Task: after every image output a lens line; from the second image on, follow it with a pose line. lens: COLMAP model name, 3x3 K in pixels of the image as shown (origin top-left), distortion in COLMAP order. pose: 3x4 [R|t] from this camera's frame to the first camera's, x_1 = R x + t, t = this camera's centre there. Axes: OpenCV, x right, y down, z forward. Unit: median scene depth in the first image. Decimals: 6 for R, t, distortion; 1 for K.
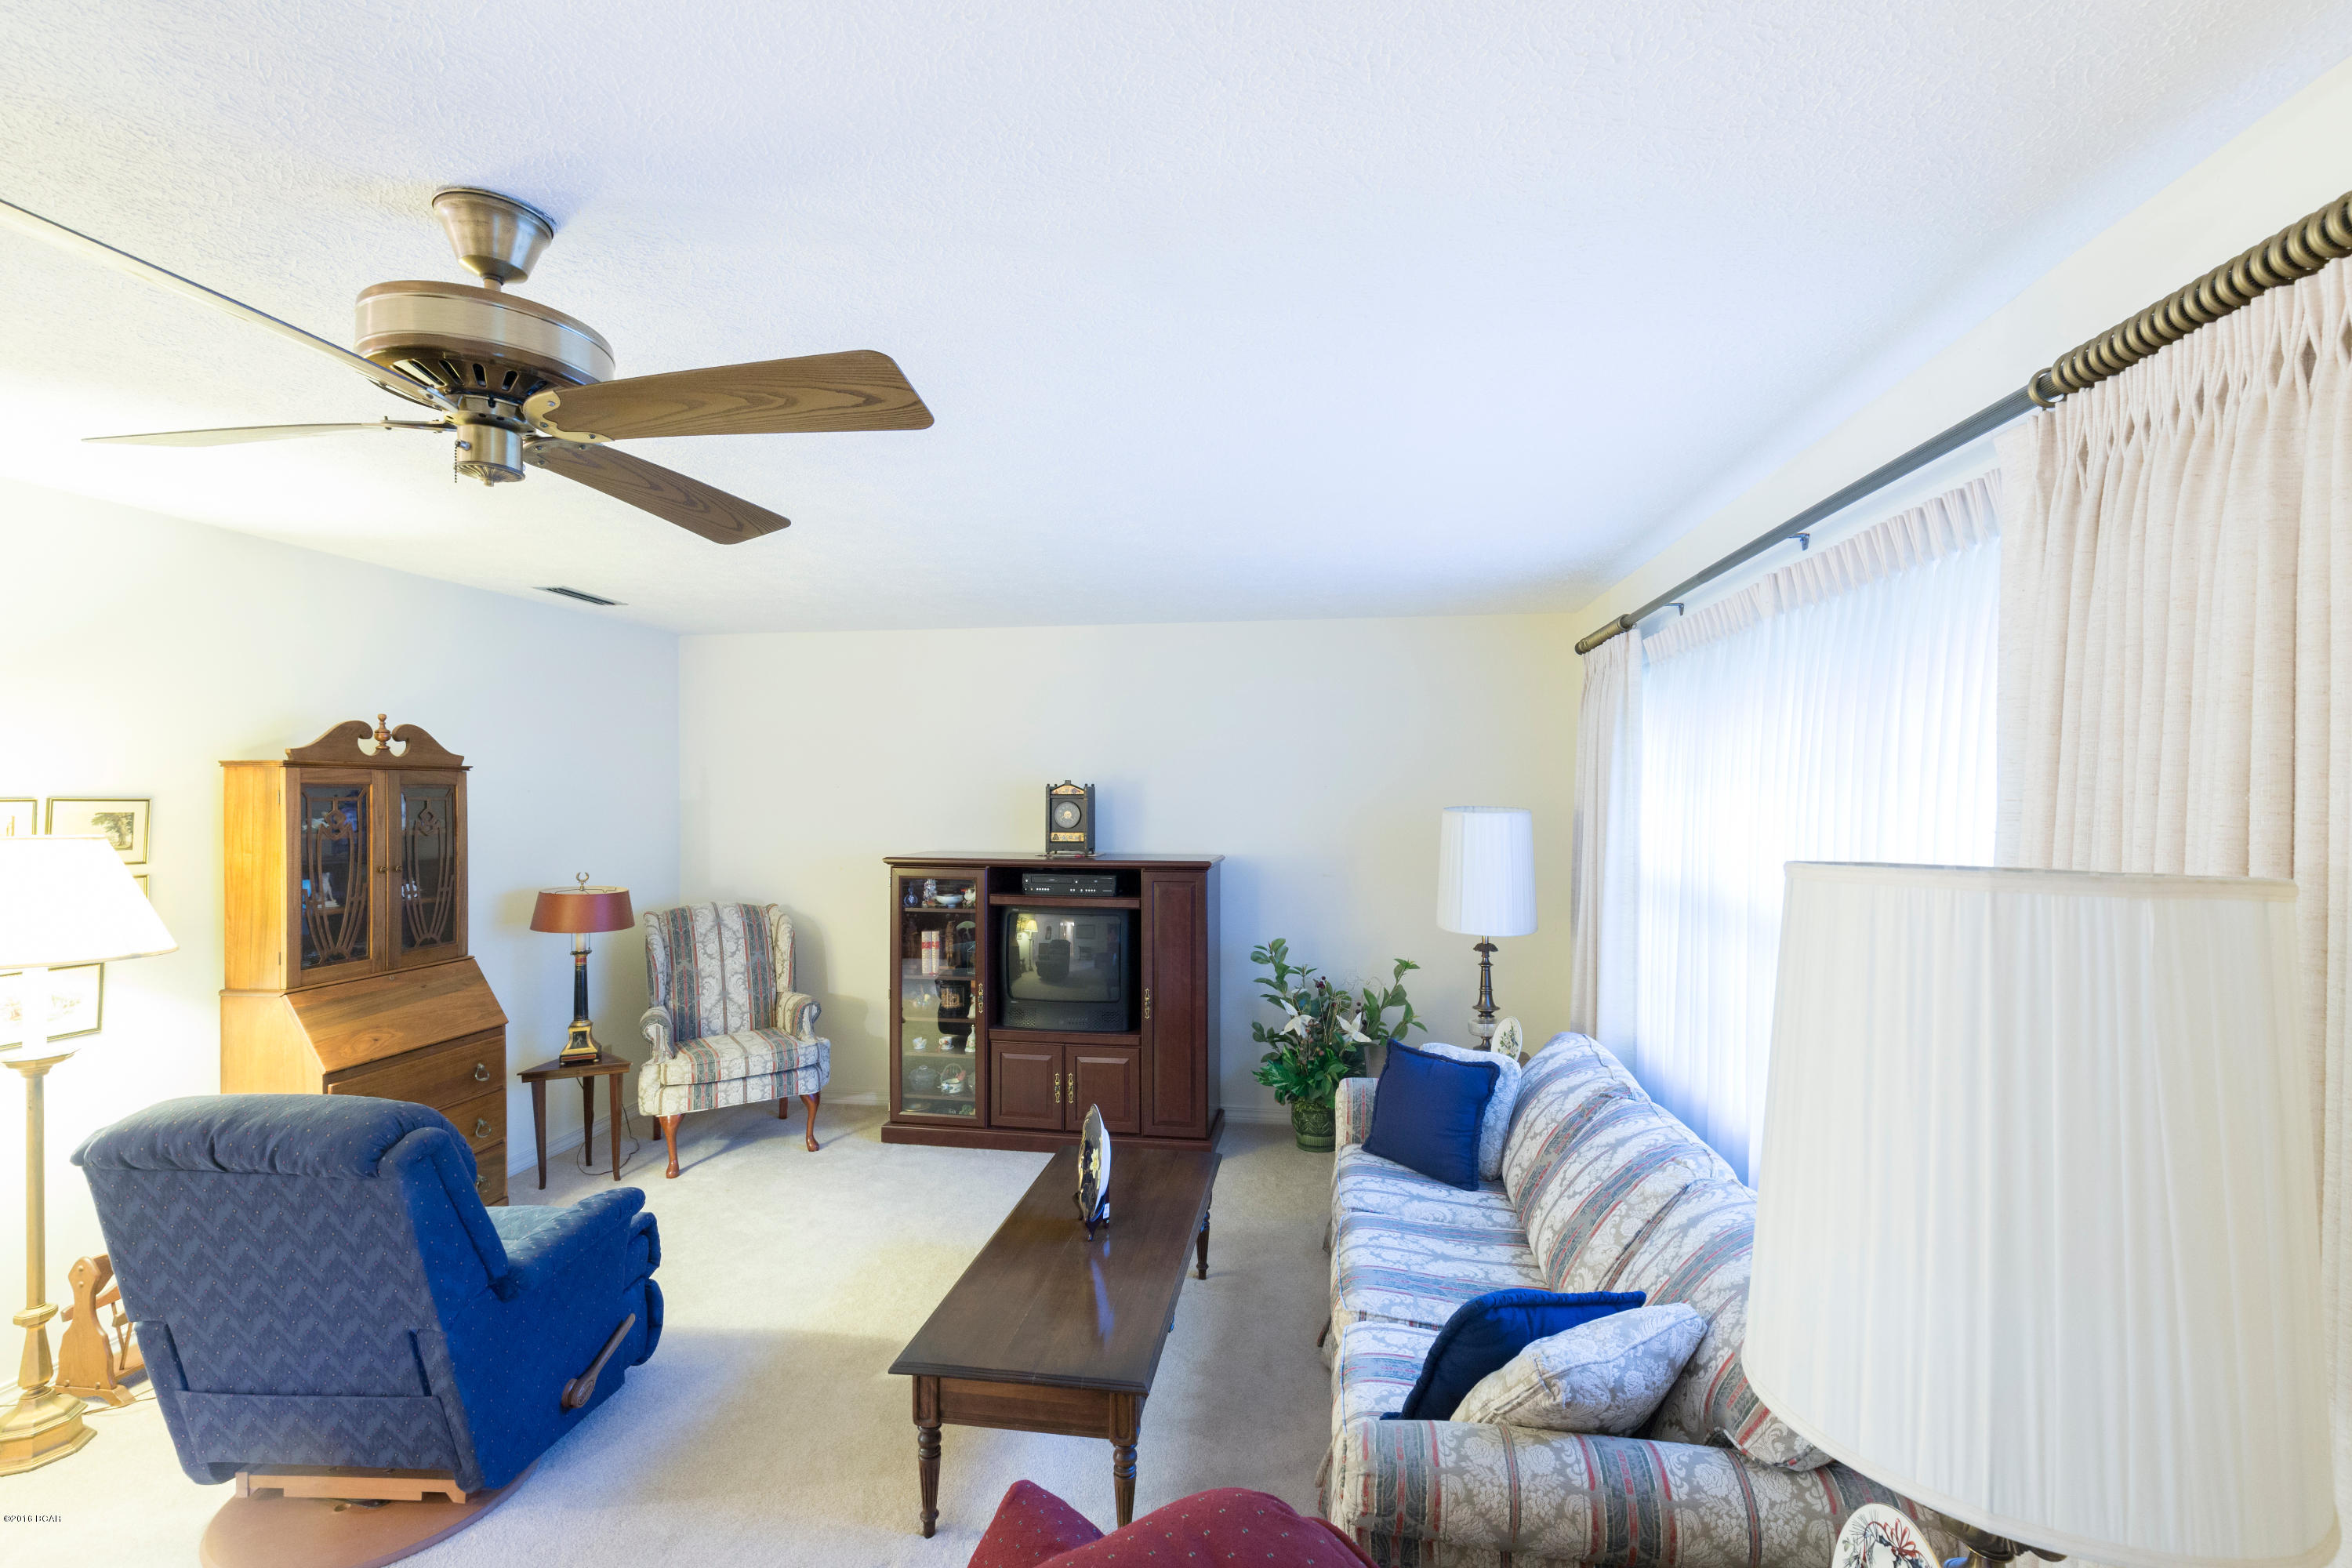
lens RADIAL K [[1051.3, 0, 1179.7], [0, 1051.3, 787.2], [0, 0, 1]] dist [0.002225, 0.000460]
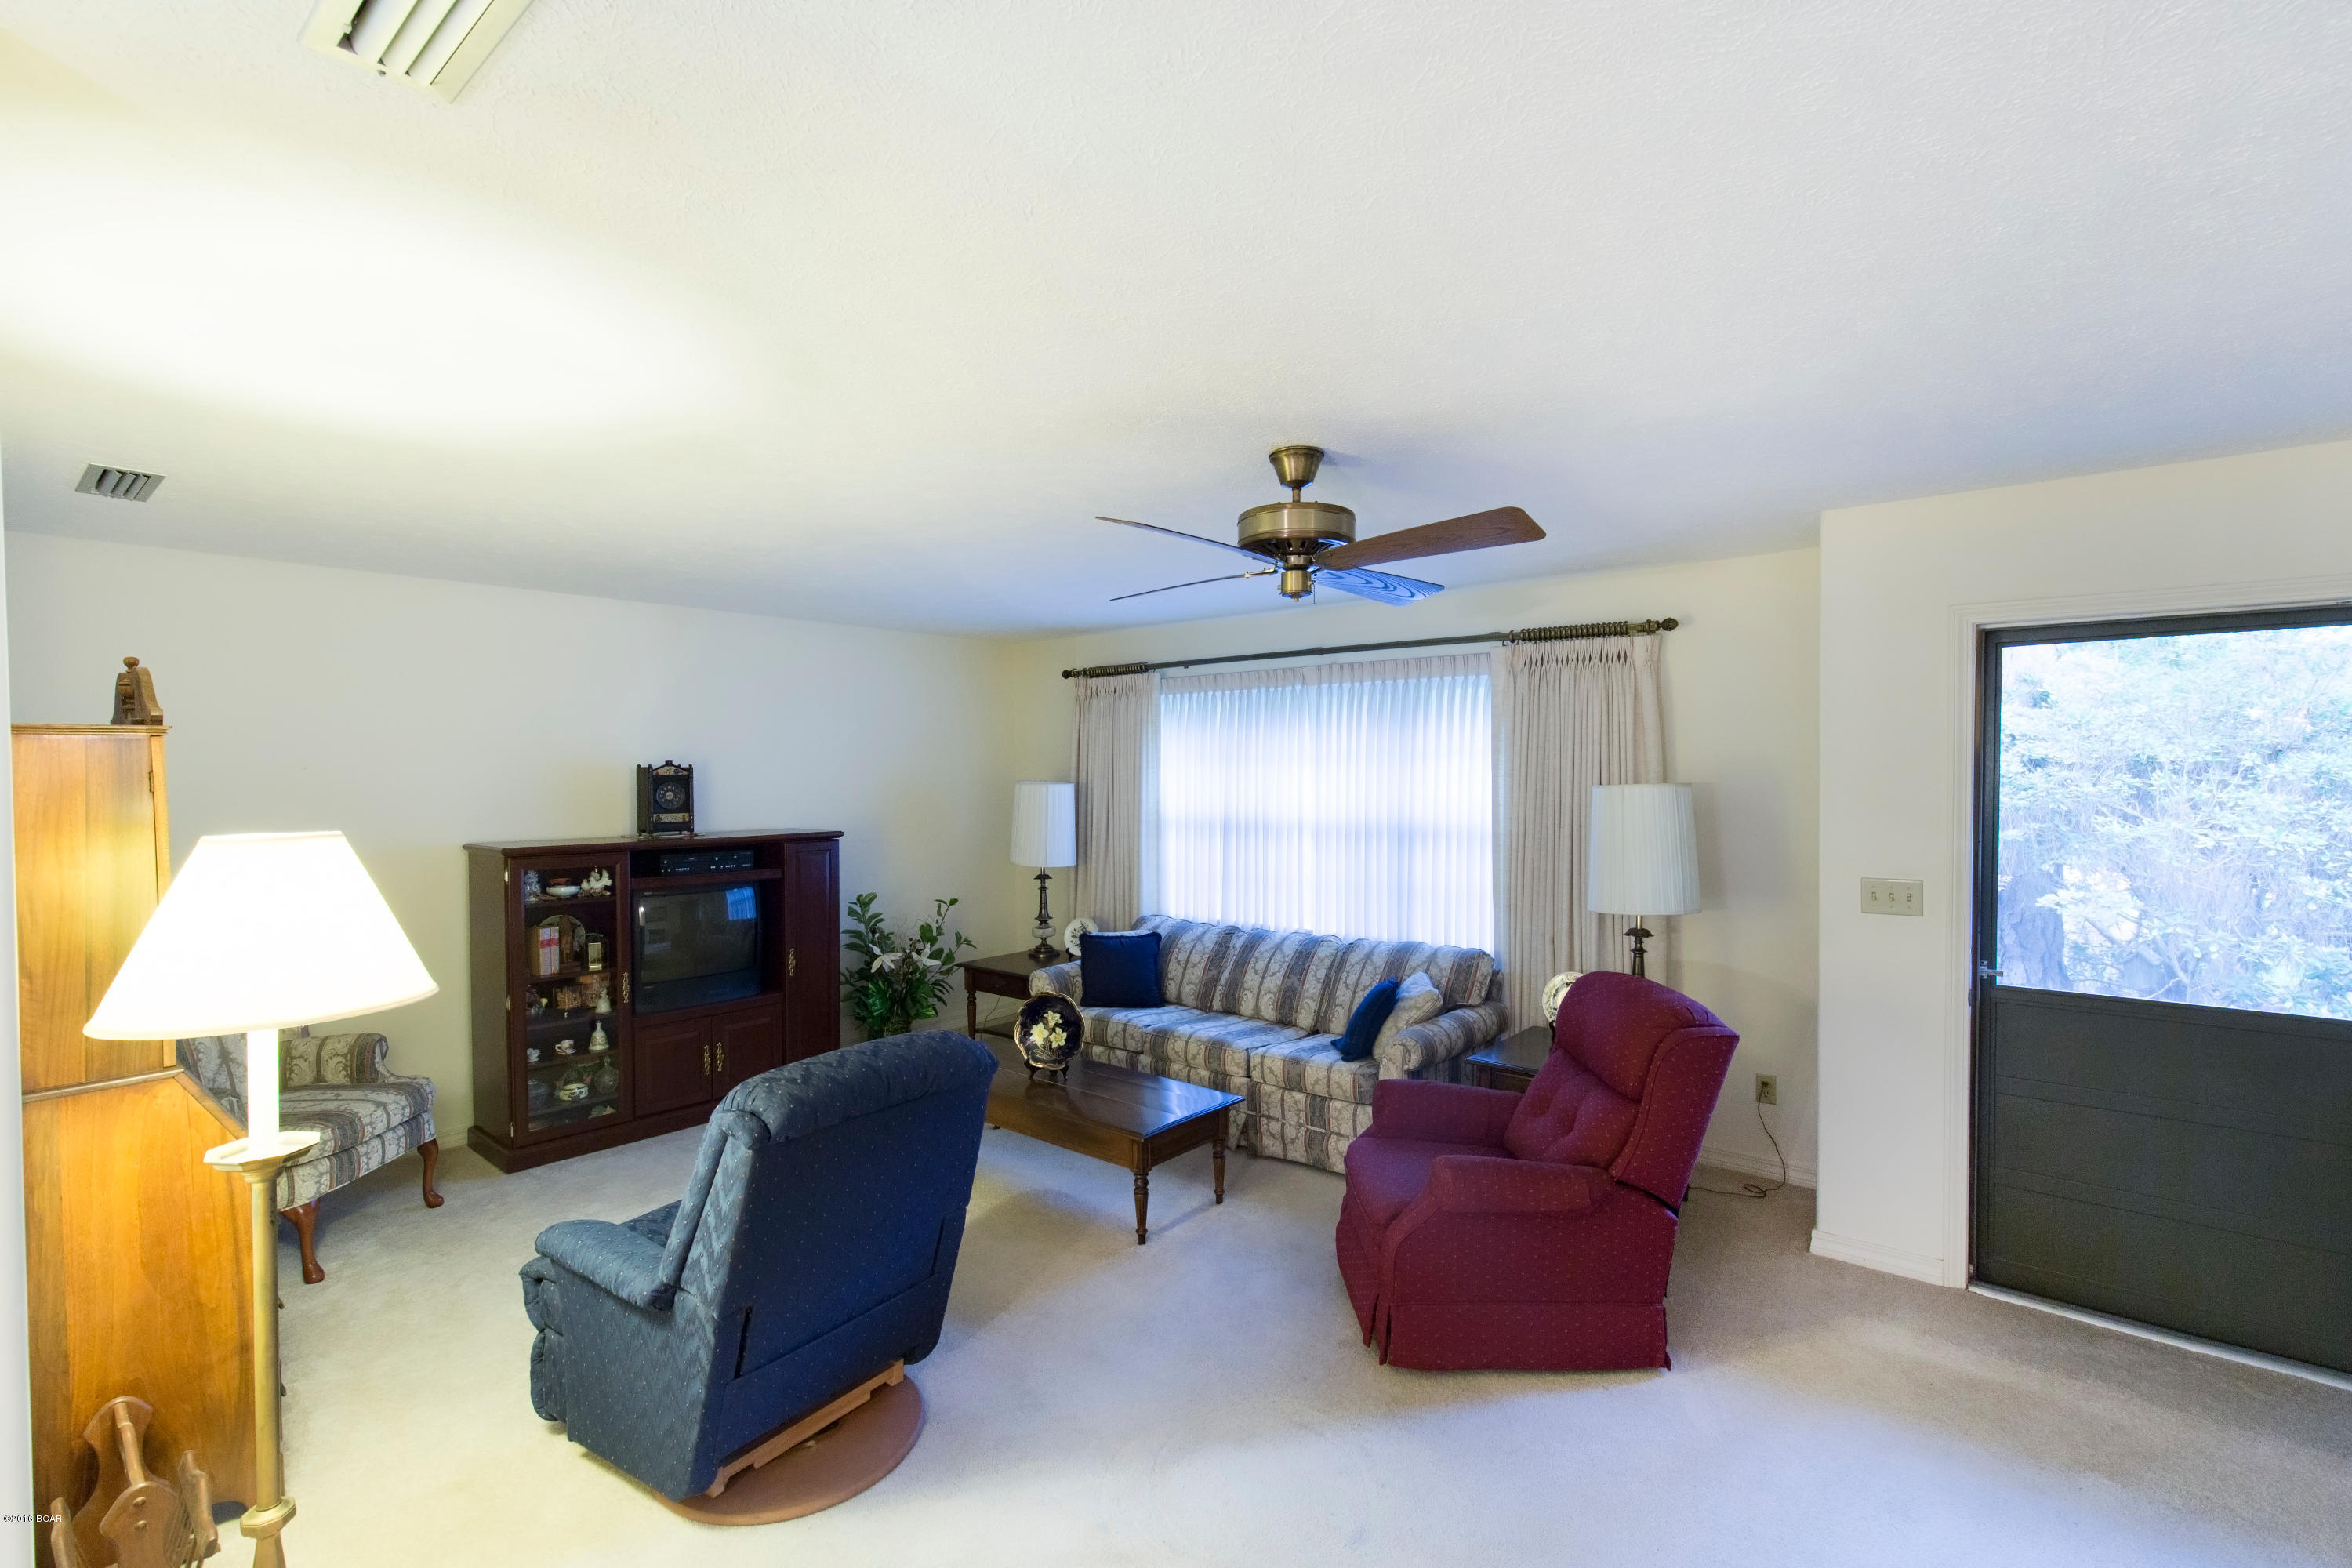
lens RADIAL K [[1051.3, 0, 1179.7], [0, 1051.3, 787.2], [0, 0, 1]] dist [0.002225, 0.000460]
pose [[0.532260, -0.021506, 0.846308, -0.733282], [0.001908, 0.999705, 0.024204, -0.005584], [-0.846579, -0.011268, 0.532144, 0.058555]]
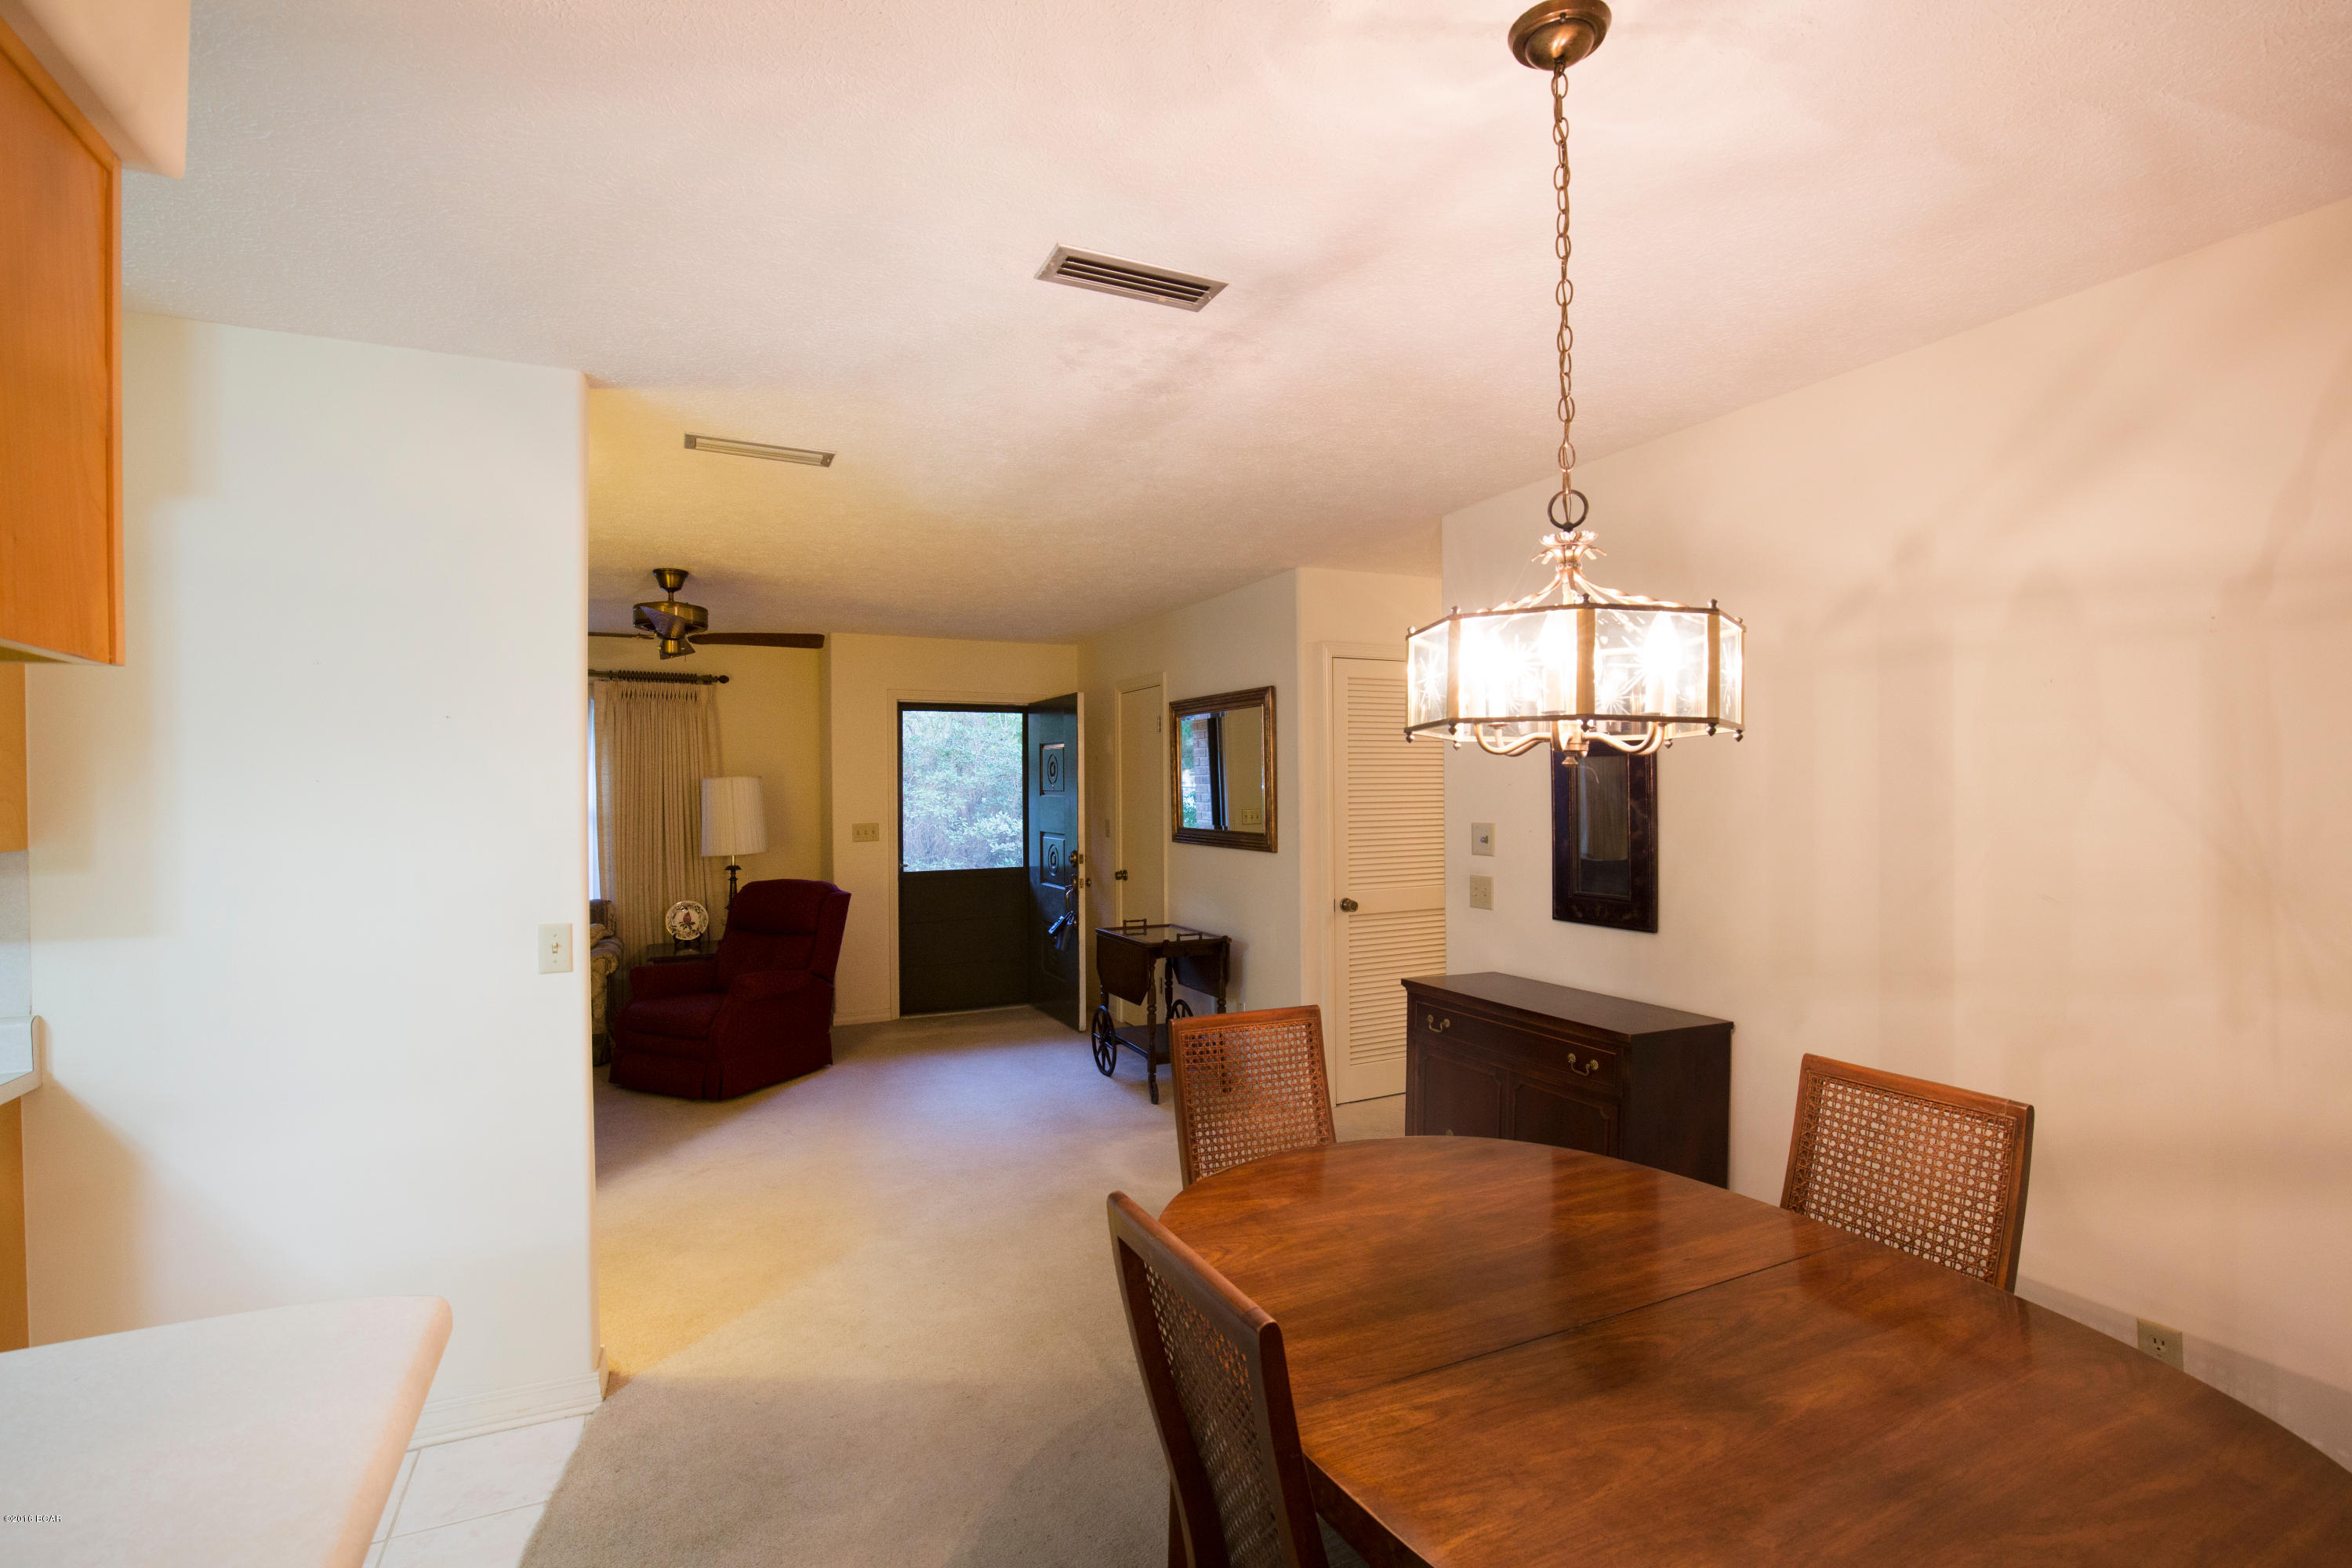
lens RADIAL K [[1075.0, 0, 1174.8], [0, 1075.0, 787.9], [0, 0, 1]] dist [-0.033707, 0.004937]
pose [[-0.550113, 0.004389, 0.835079, -1.297109], [0.003993, 0.999989, -0.002625, 0.032063], [-0.835081, 0.001891, -0.550124, 0.468959]]
